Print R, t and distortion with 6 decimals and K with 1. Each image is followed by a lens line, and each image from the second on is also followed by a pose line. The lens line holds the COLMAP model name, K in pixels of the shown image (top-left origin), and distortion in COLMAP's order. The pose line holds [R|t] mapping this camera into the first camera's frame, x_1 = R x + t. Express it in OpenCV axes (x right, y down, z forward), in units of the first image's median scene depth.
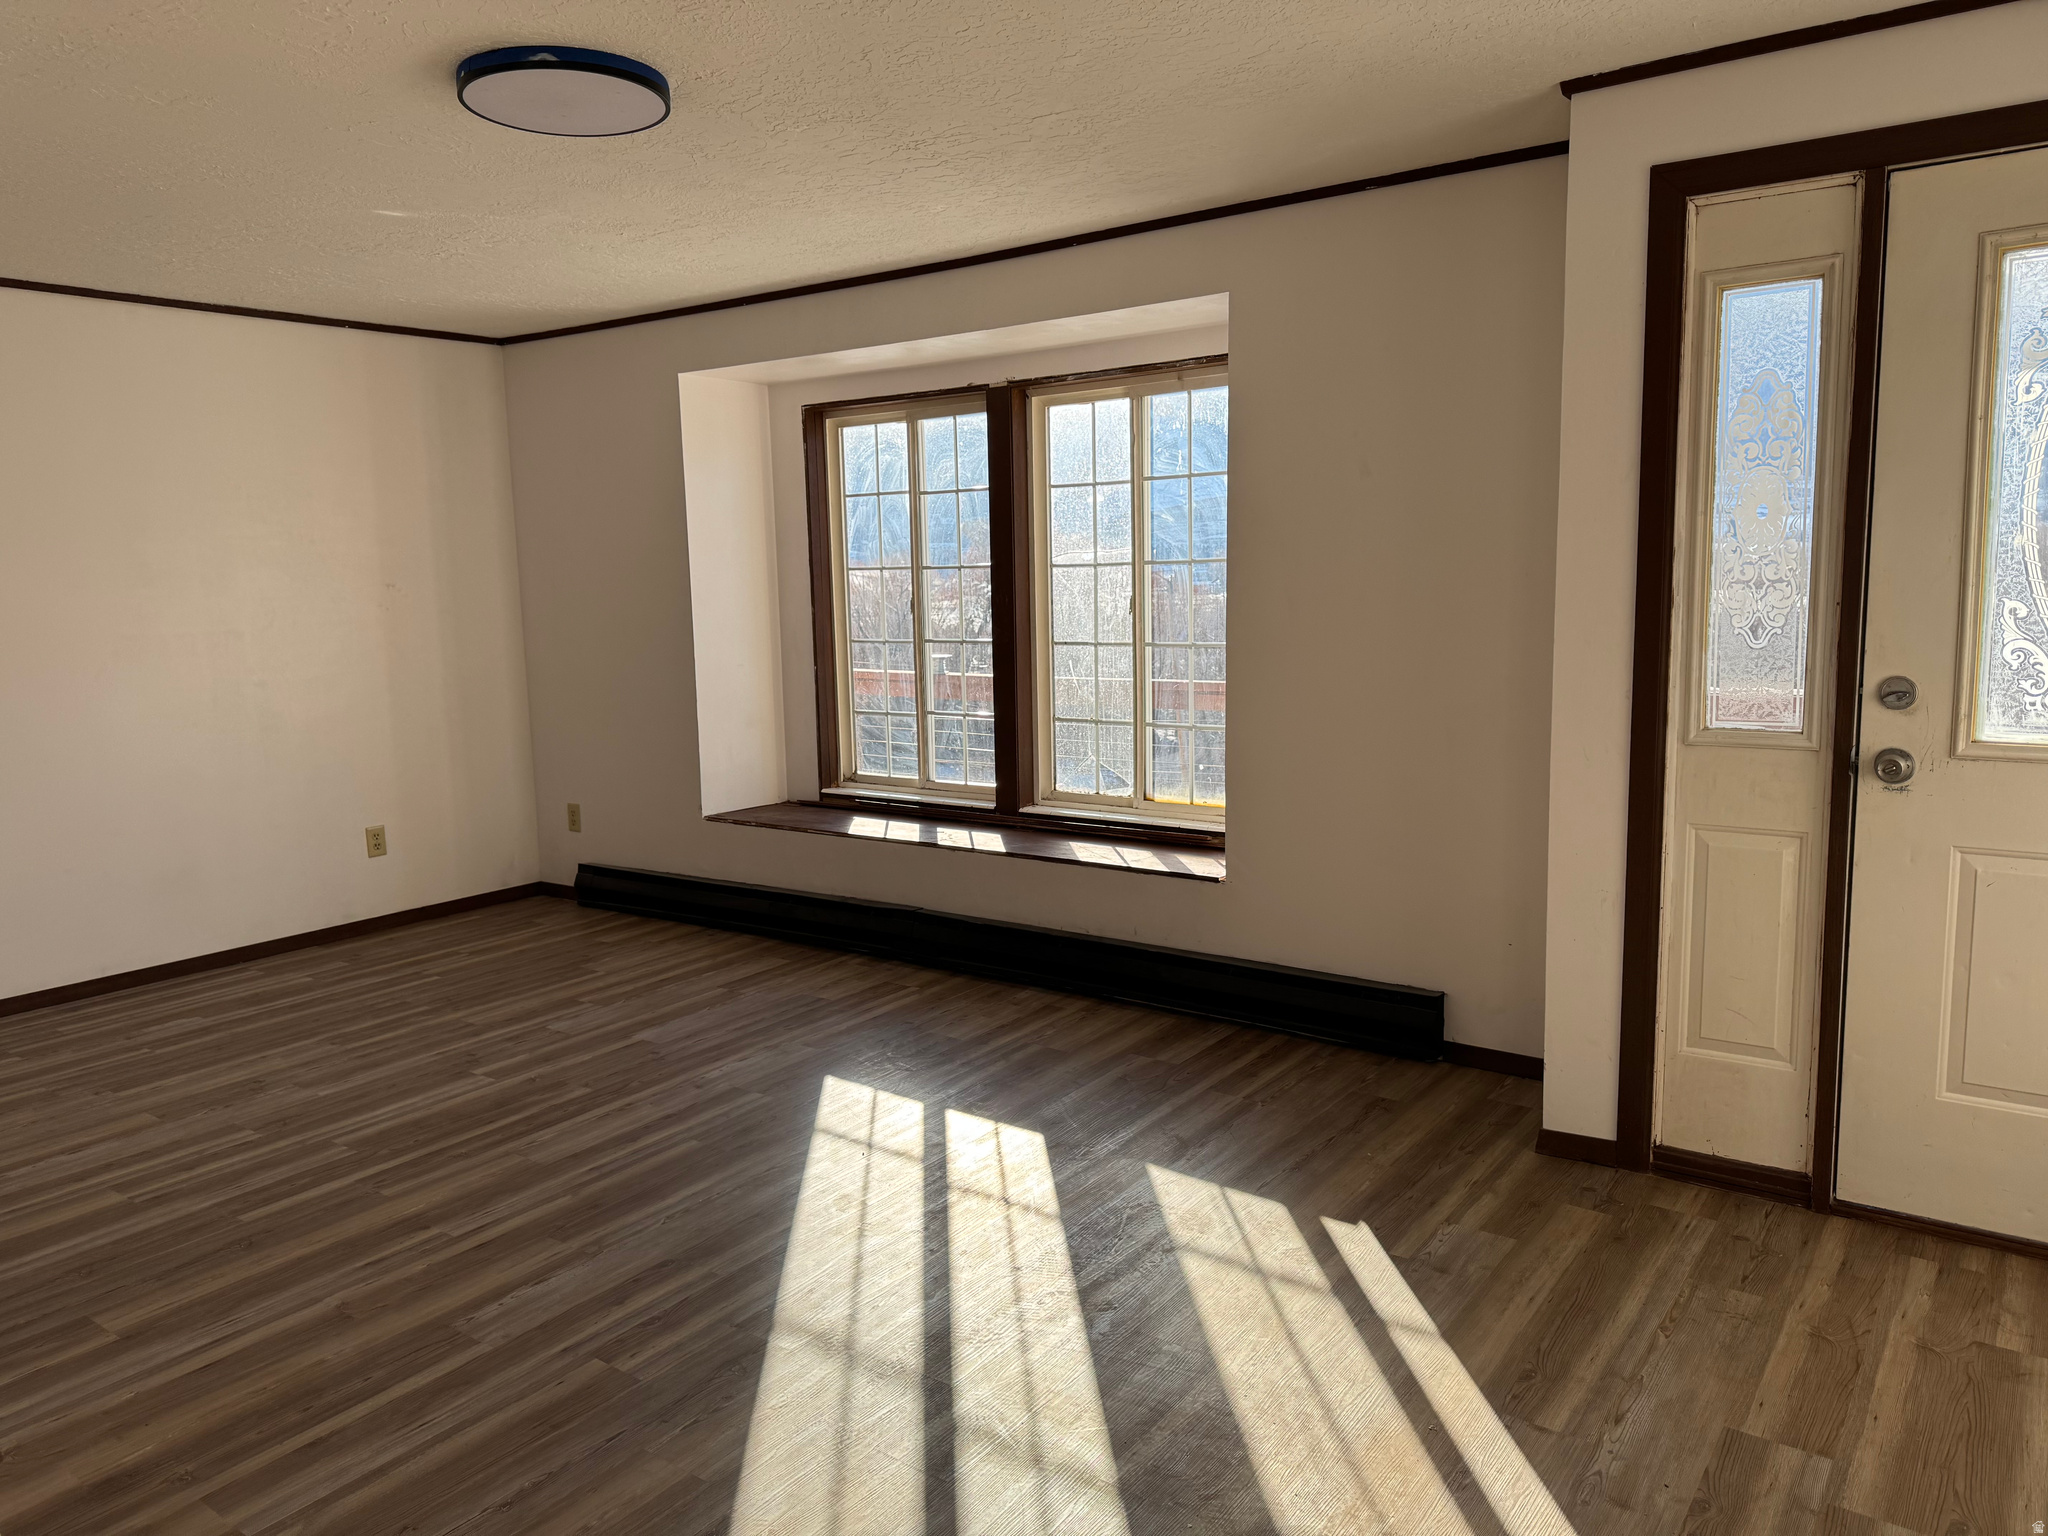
lens RADIAL K [[1441.6, 0, 1023.0], [0, 1441.6, 761.9], [0, 0, 1]] dist [0.112027, -0.156950]
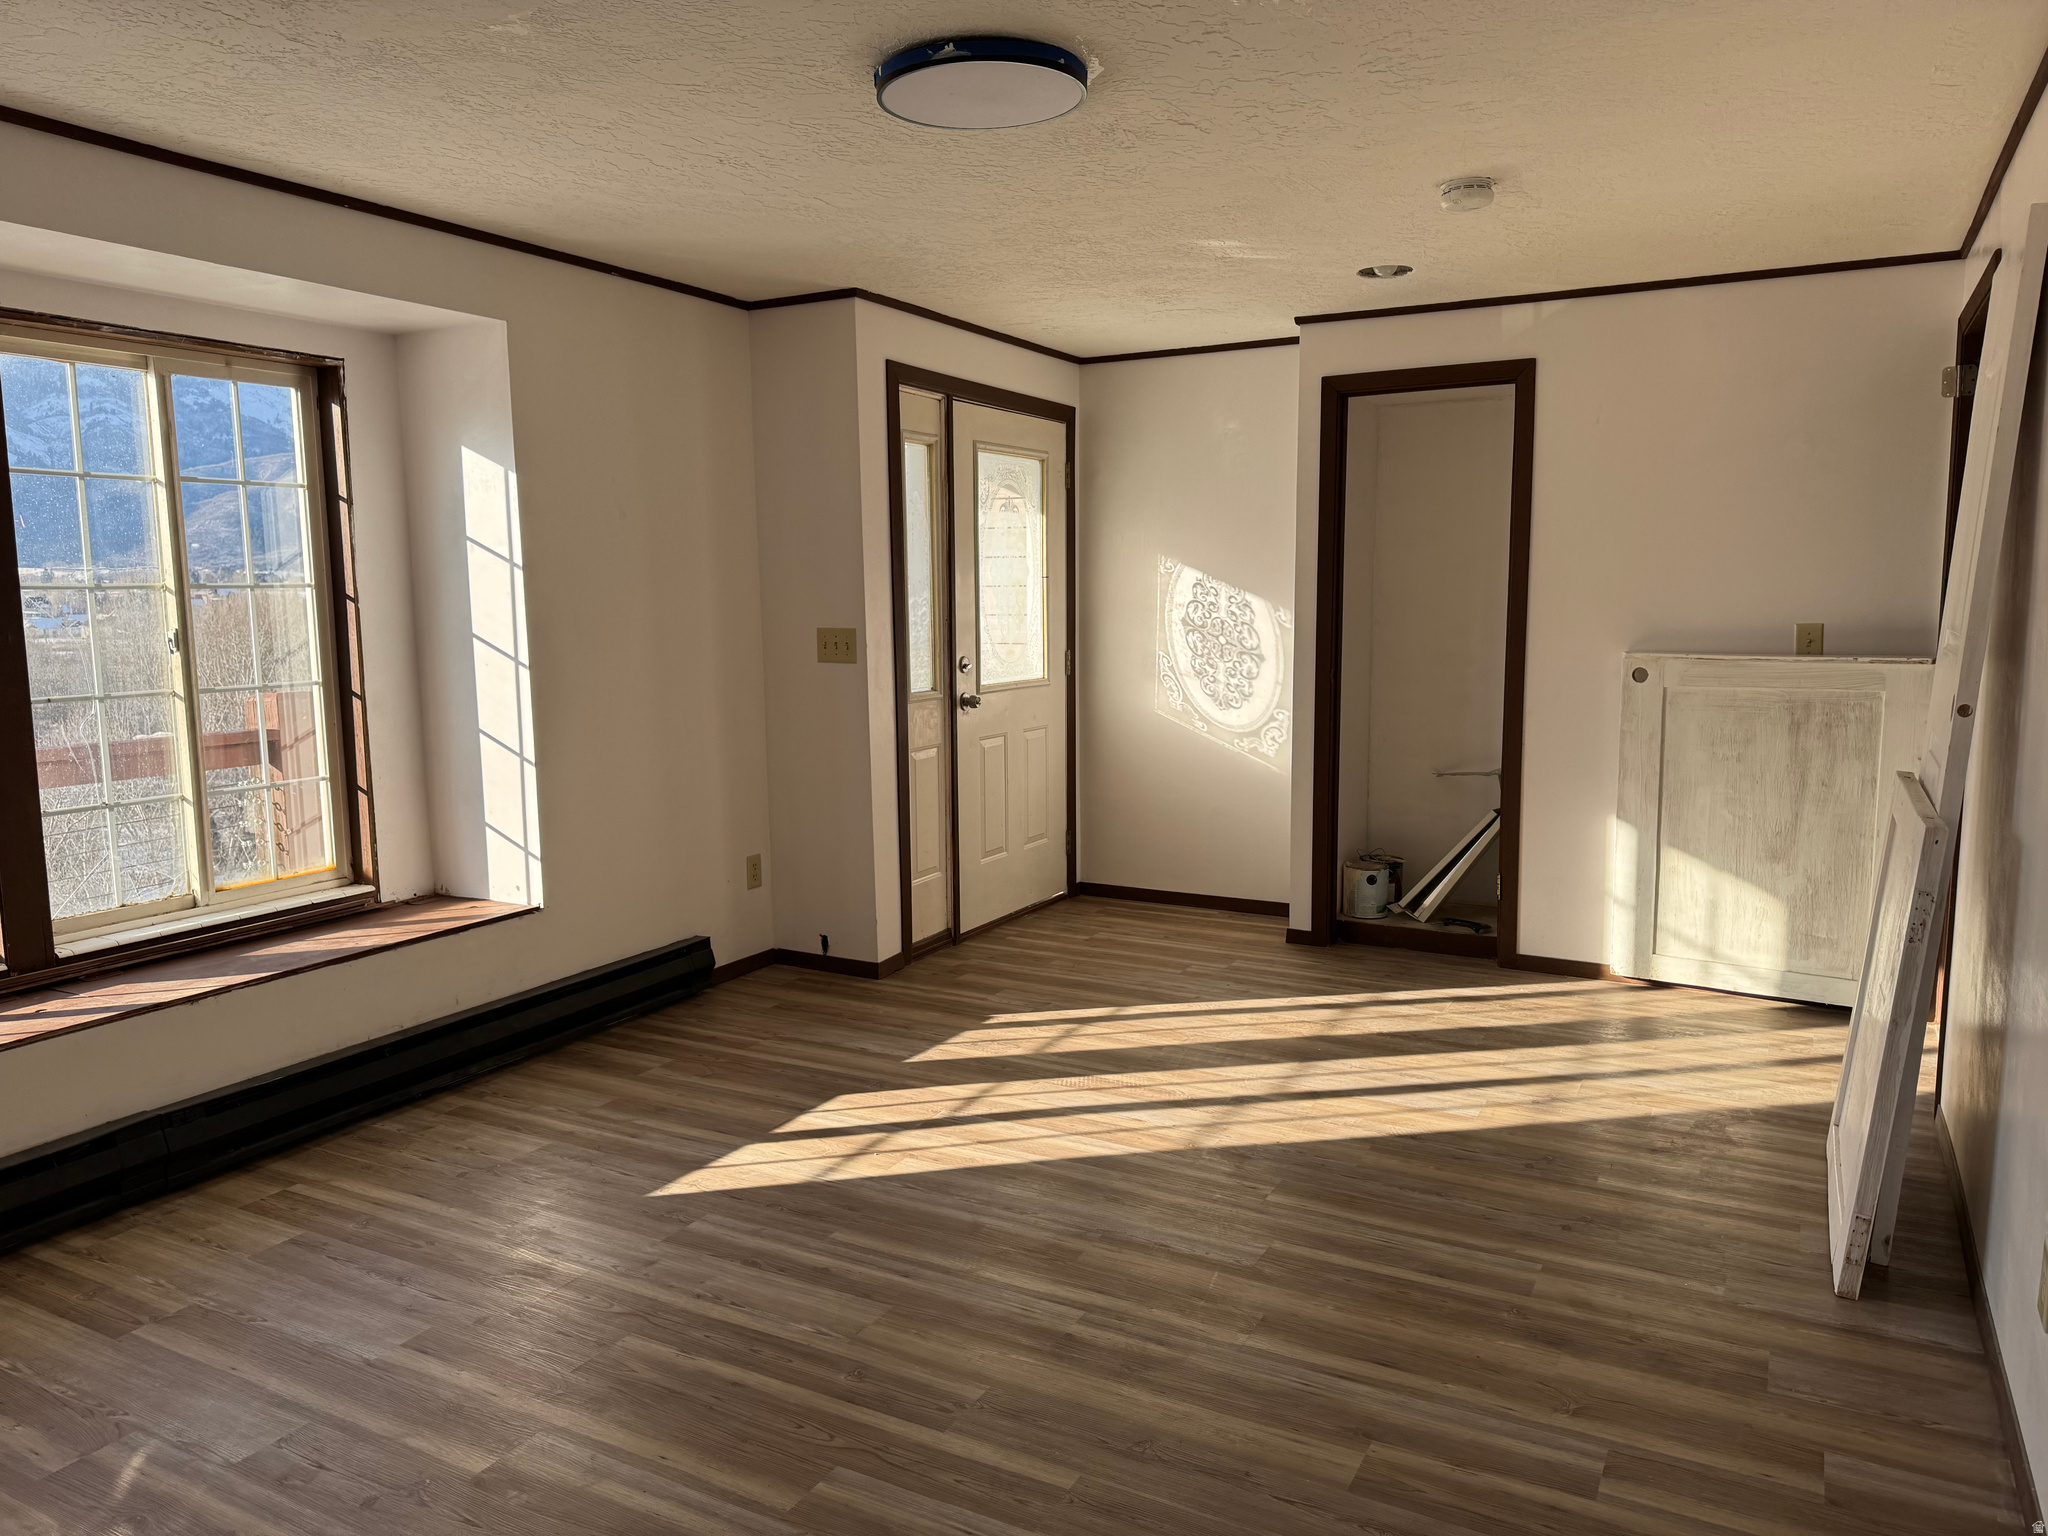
lens RADIAL K [[1441.6, 0, 1023.0], [0, 1441.6, 761.9], [0, 0, 1]] dist [0.112027, -0.156950]
pose [[-0.145223, -0.096485, 0.984683, -1.169886], [0.137437, 0.983618, 0.116650, -0.116572], [-0.979807, 0.152272, -0.129583, 1.039723]]
